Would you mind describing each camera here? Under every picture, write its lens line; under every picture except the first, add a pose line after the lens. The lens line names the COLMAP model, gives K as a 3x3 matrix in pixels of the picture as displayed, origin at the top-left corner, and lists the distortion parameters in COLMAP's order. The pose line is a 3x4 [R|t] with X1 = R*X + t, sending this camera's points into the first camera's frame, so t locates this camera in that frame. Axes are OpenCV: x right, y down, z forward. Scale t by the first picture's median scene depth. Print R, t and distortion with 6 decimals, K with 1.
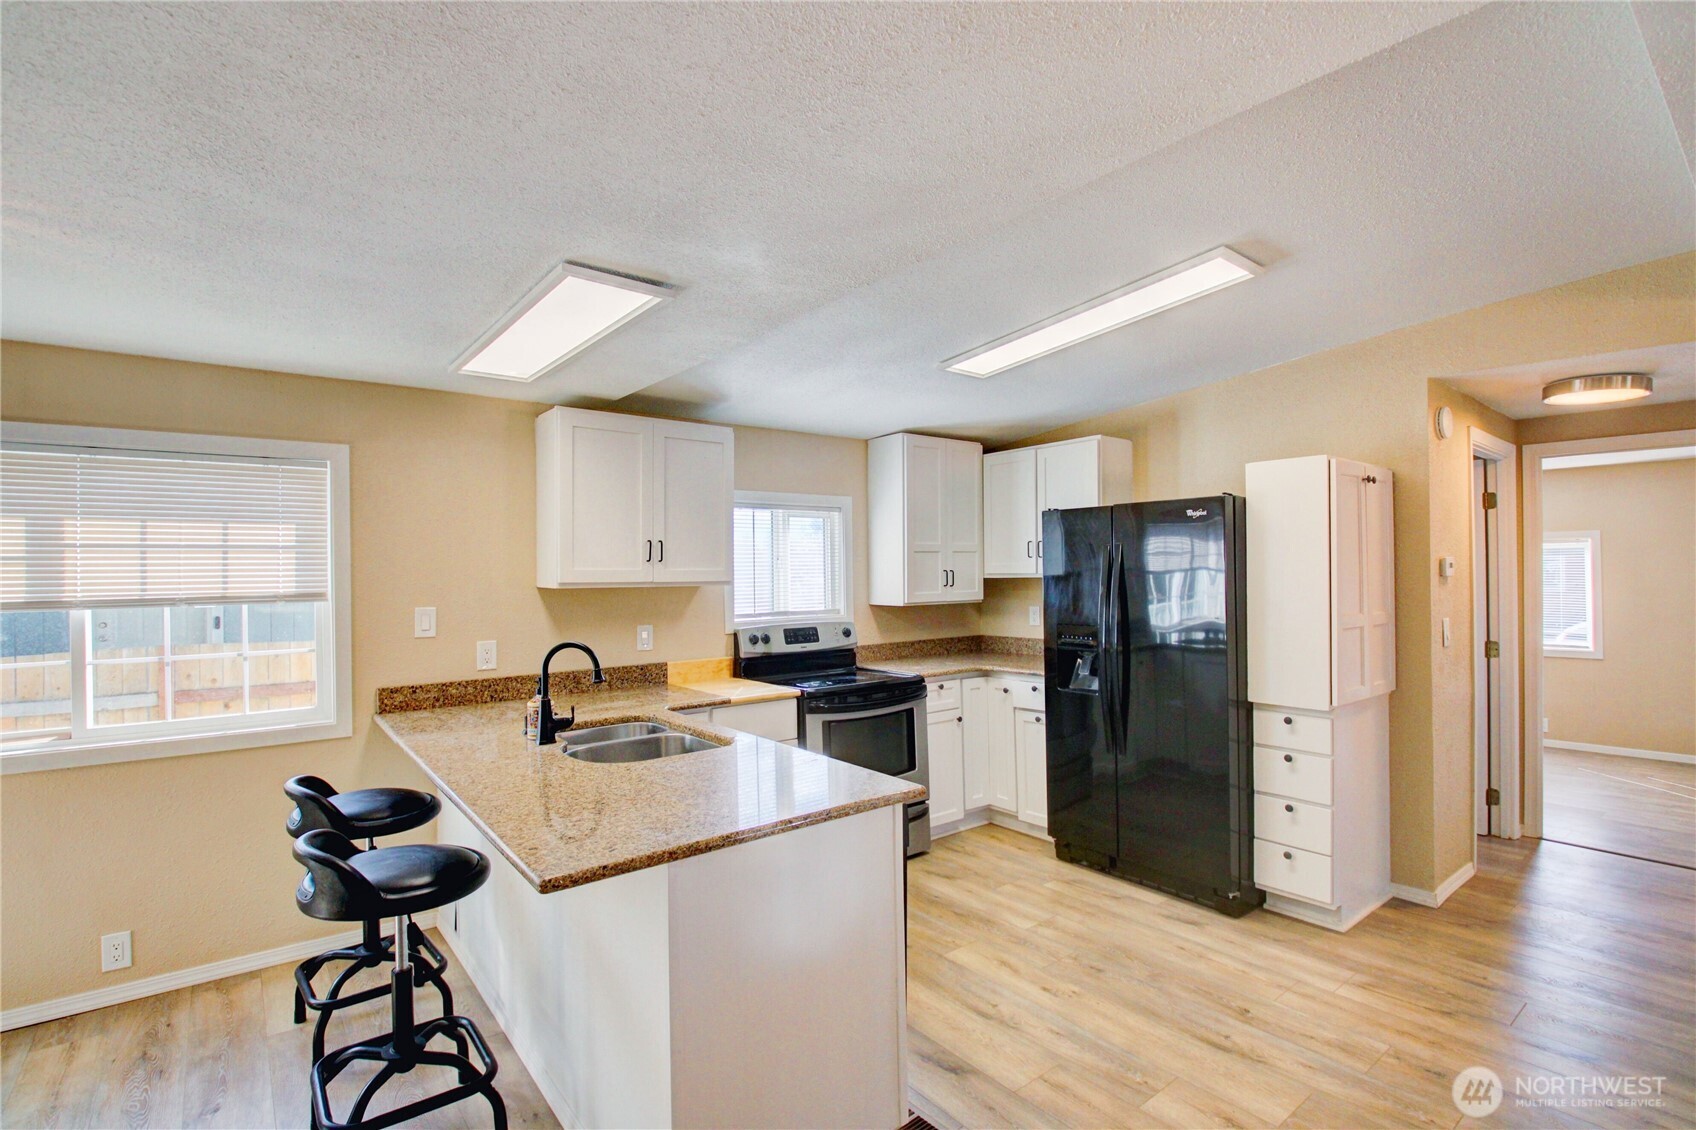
lens RADIAL K [[790.4, 0, 841.3], [0, 790.4, 565.1], [0, 0, 1]] dist [-0.002334, -0.013067]
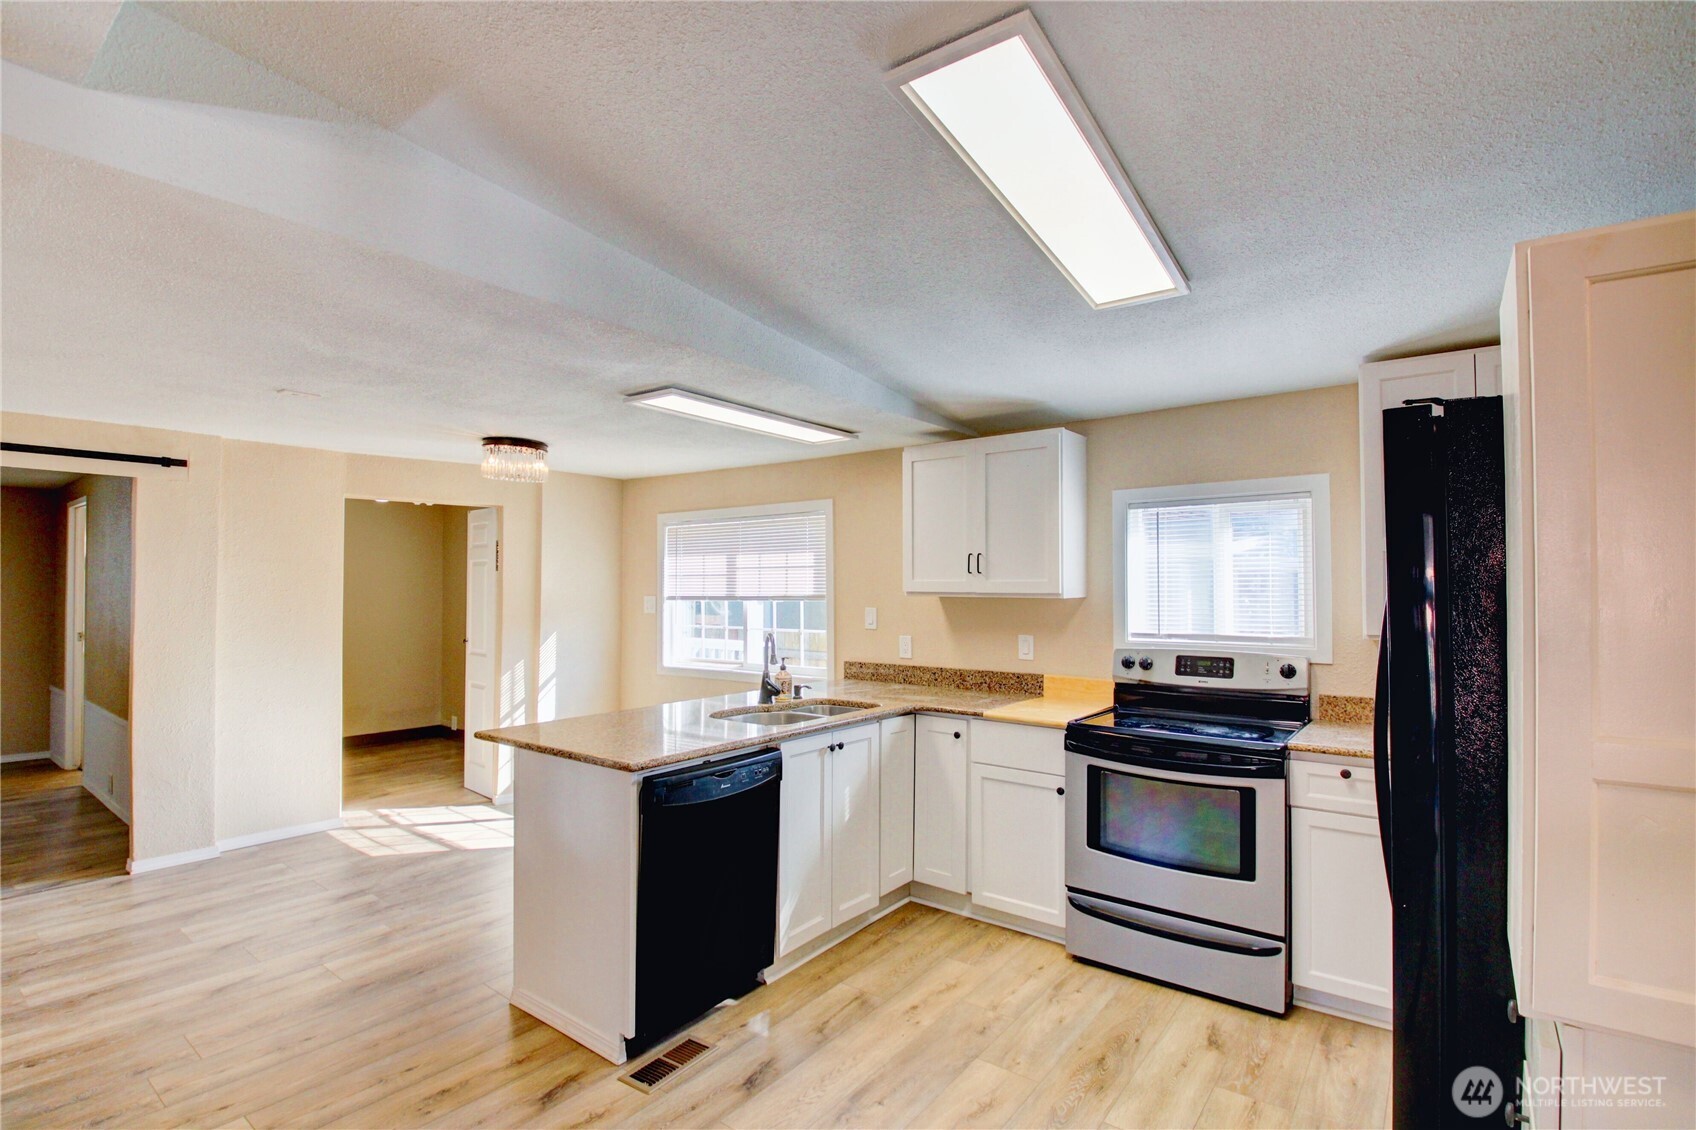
lens RADIAL K [[790.4, 0, 844.9], [0, 790.4, 565.0], [0, 0, 1]] dist [-0.002334, -0.013067]
pose [[0.250202, -0.016869, -0.968047, 0.798363], [0.004369, 0.999858, -0.016294, 0.000480], [0.968184, -0.000153, 0.250240, 0.599251]]
